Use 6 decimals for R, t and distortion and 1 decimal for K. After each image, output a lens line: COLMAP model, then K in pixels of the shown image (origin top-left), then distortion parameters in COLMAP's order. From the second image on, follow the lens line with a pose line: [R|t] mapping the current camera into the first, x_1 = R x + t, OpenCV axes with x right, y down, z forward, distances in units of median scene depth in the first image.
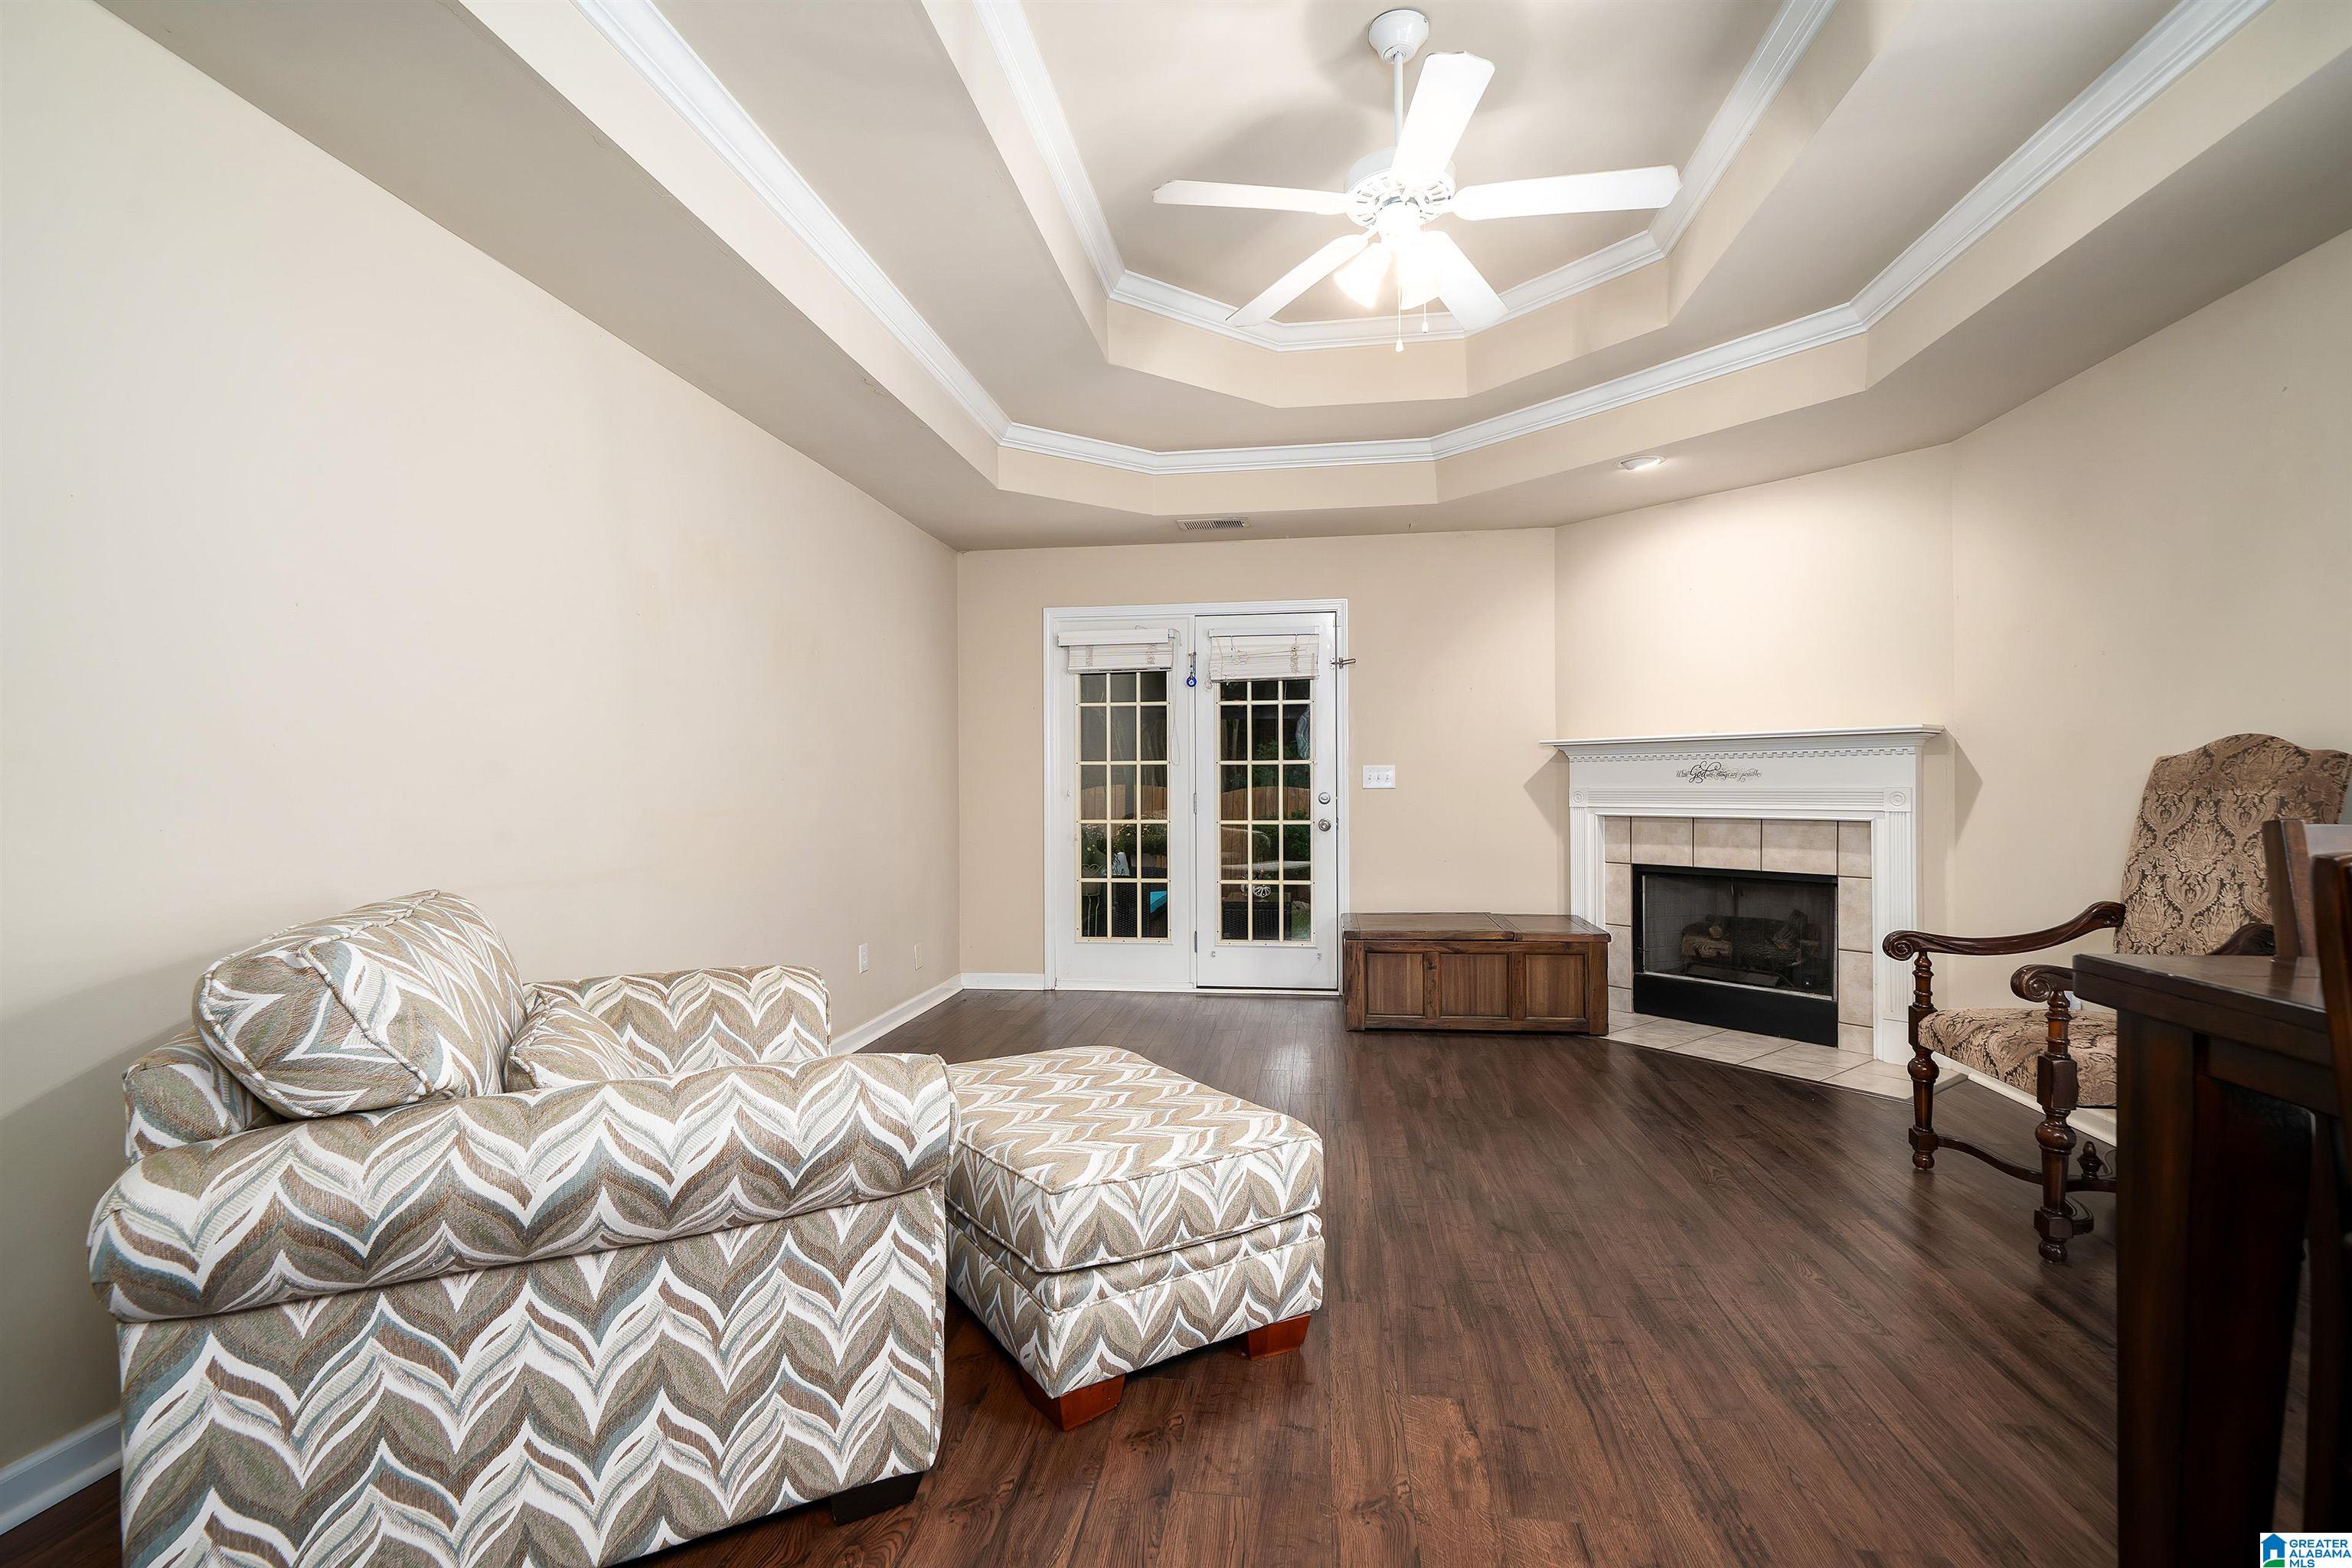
lens RADIAL K [[1081.3, 0, 1174.6], [0, 1081.3, 795.1], [0, 0, 1]] dist [-0.002885, 0.000784]
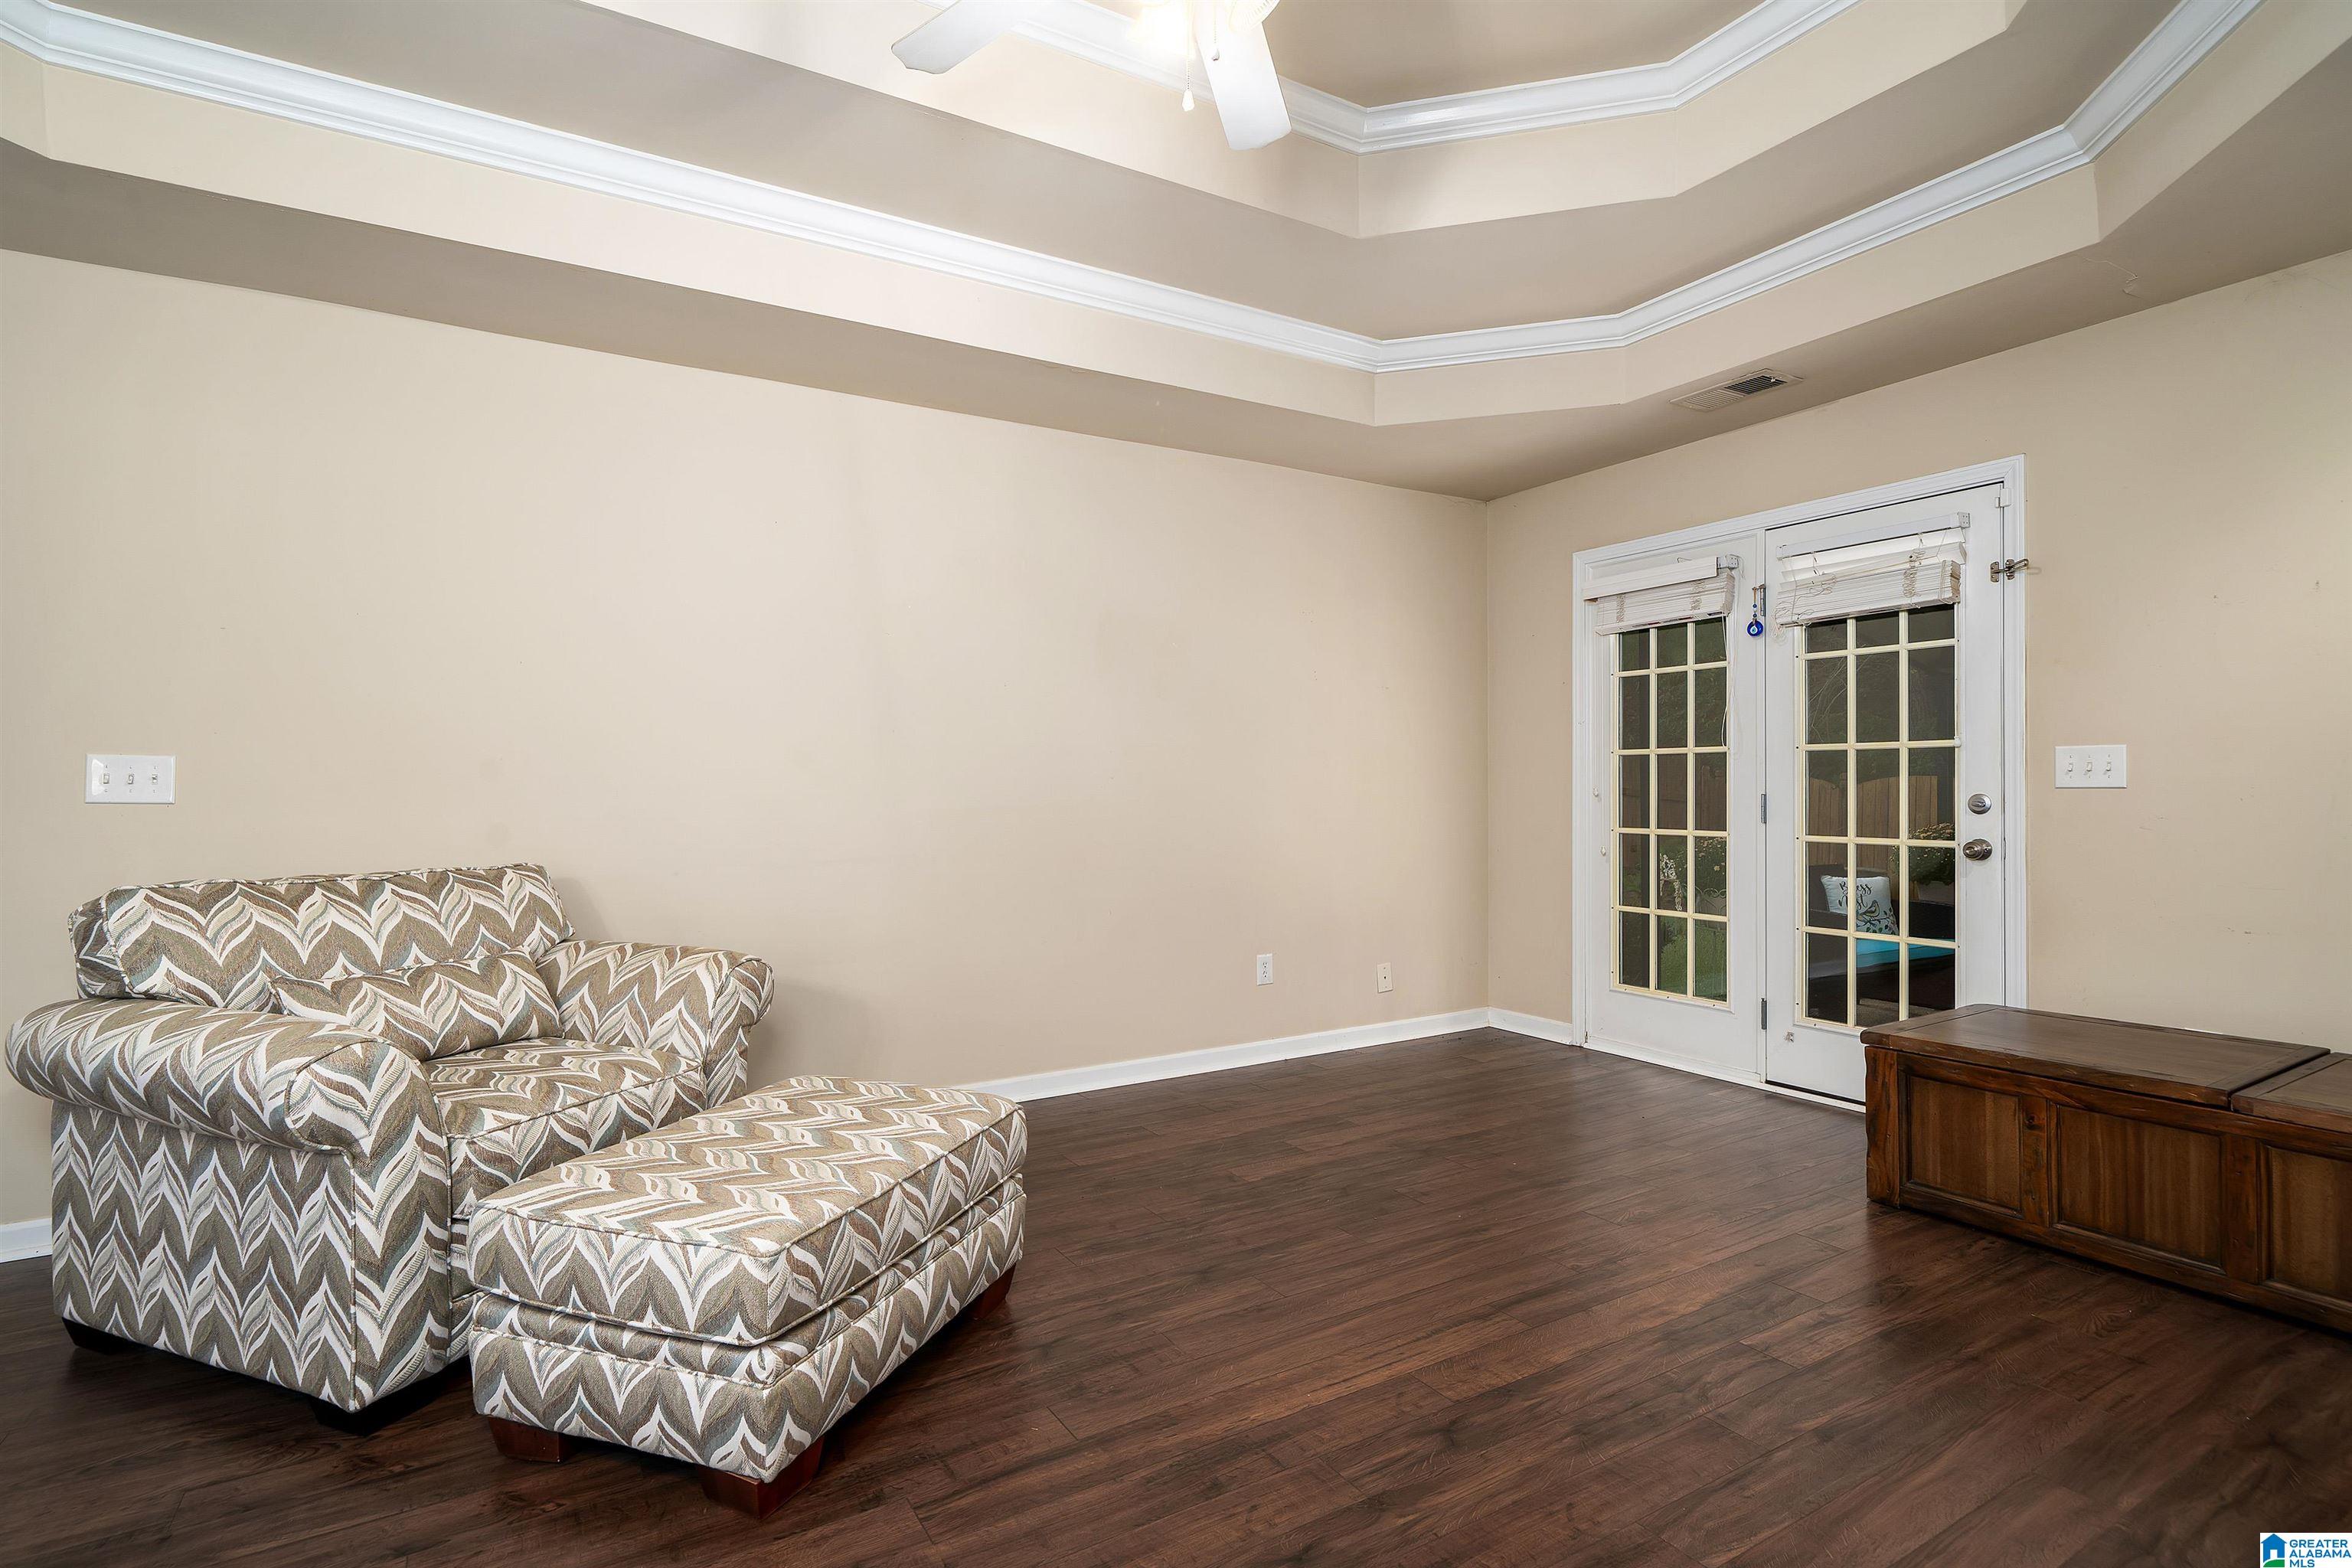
lens RADIAL K [[1135.1, 0, 1163.0], [0, 1135.1, 794.1], [0, 0, 1]] dist [0.000161, -0.000287]
pose [[0.622250, 0.008412, -0.782773, 0.406617], [-0.004192, 0.999964, 0.007414, -0.005999], [0.782807, -0.001332, 0.622263, 0.317989]]
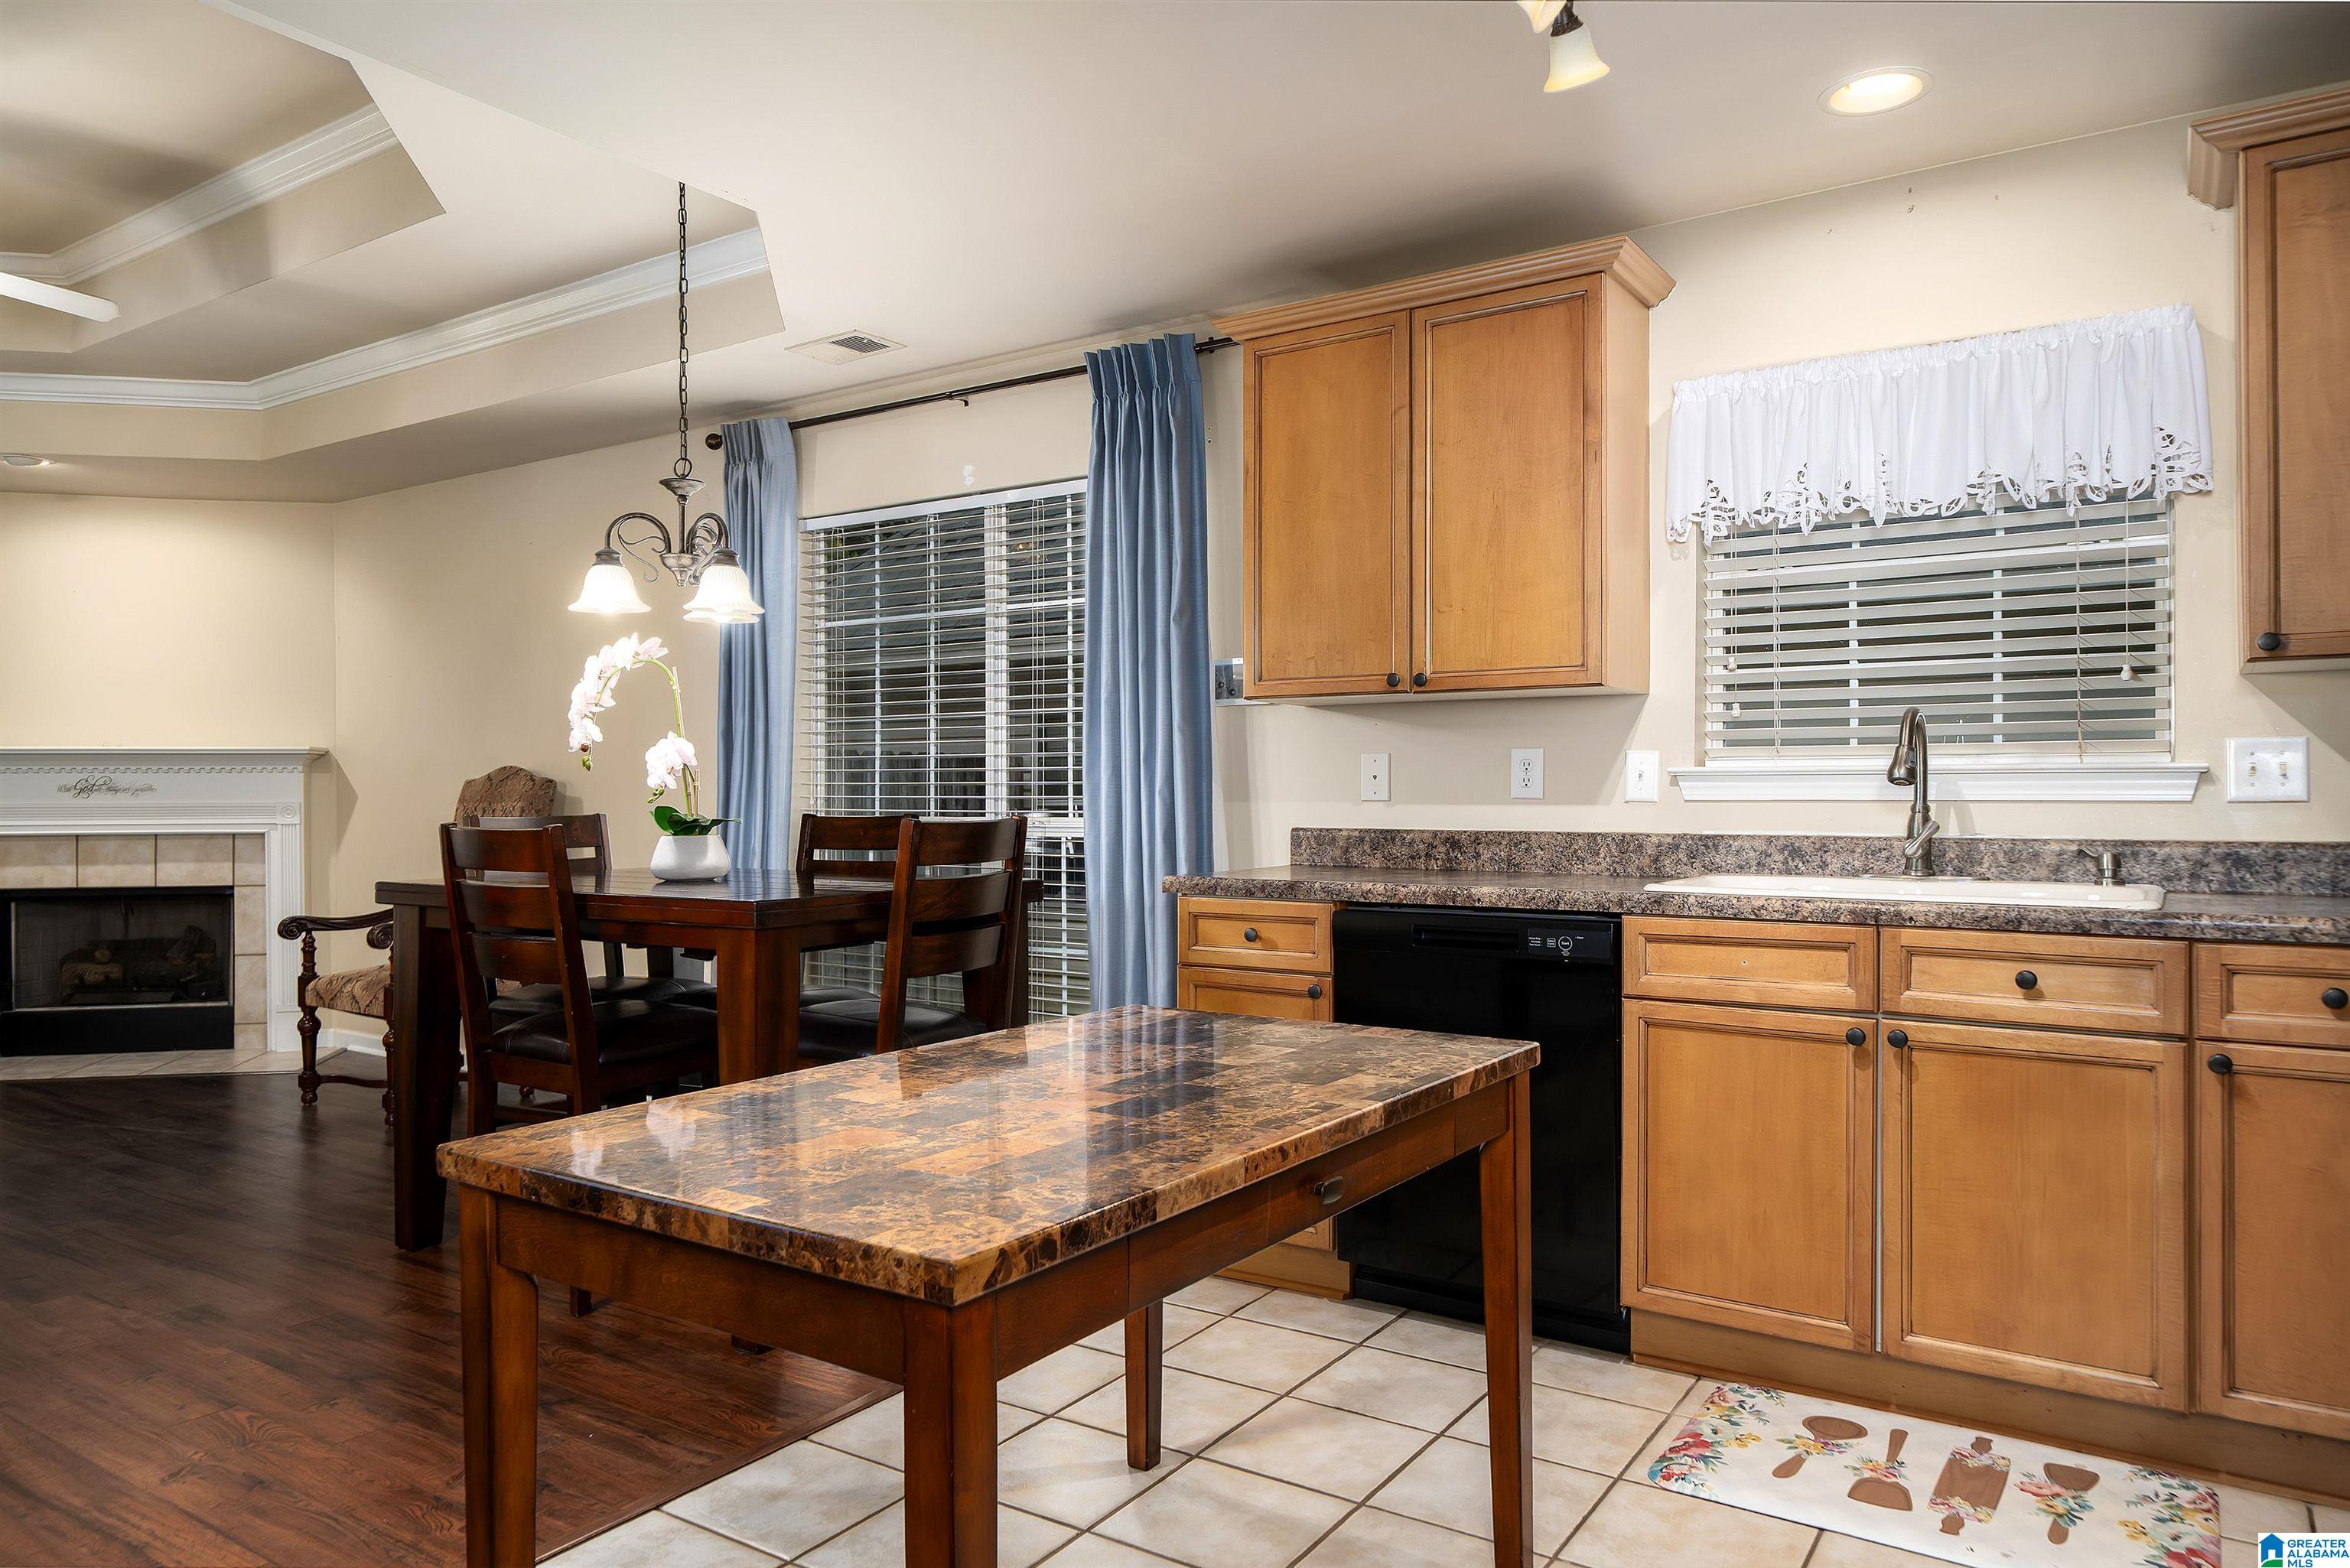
lens RADIAL K [[1504.6, 0, 1167.8], [0, 1504.6, 793.9], [0, 0, 1]] dist [0.000856, 0.001302]
pose [[0.434938, 0.006623, 0.900436, -0.292893], [0.008430, 0.999899, -0.011427, 0.008389], [-0.900421, 0.012561, 0.434838, -0.431354]]
